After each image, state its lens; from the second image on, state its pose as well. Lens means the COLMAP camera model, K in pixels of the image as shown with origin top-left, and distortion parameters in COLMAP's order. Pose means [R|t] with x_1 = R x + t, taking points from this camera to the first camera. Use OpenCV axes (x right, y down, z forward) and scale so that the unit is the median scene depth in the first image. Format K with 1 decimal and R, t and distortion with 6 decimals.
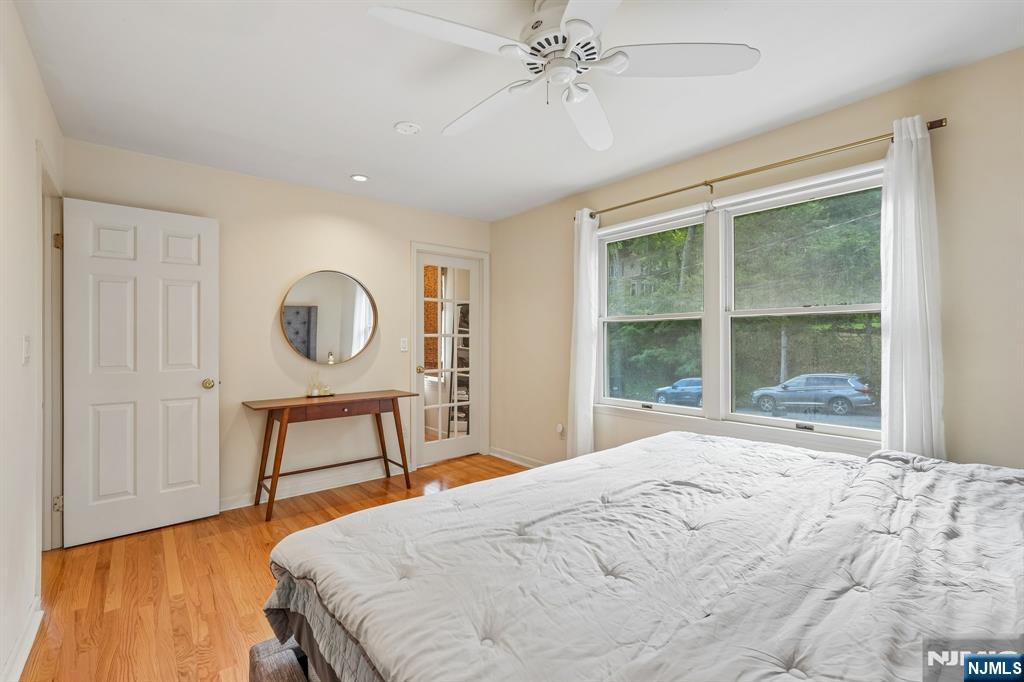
lens RADIAL K [[453.3, 0, 516.5], [0, 453.3, 346.6], [0, 0, 1]] dist [-0.004178, 0.000520]
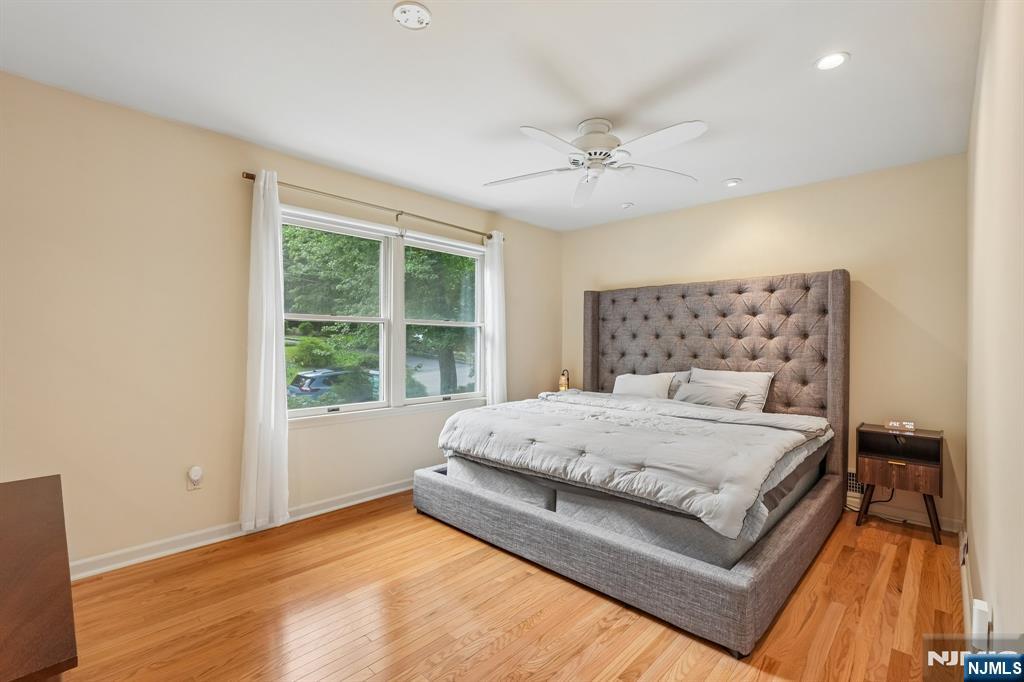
lens RADIAL K [[453.3, 0, 516.5], [0, 453.3, 346.6], [0, 0, 1]] dist [-0.004178, 0.000520]
pose [[-0.116835, 0.007042, 0.993126, -0.797430], [0.019797, 0.999793, -0.004761, 0.009143], [-0.992954, 0.019104, -0.116950, 0.790656]]
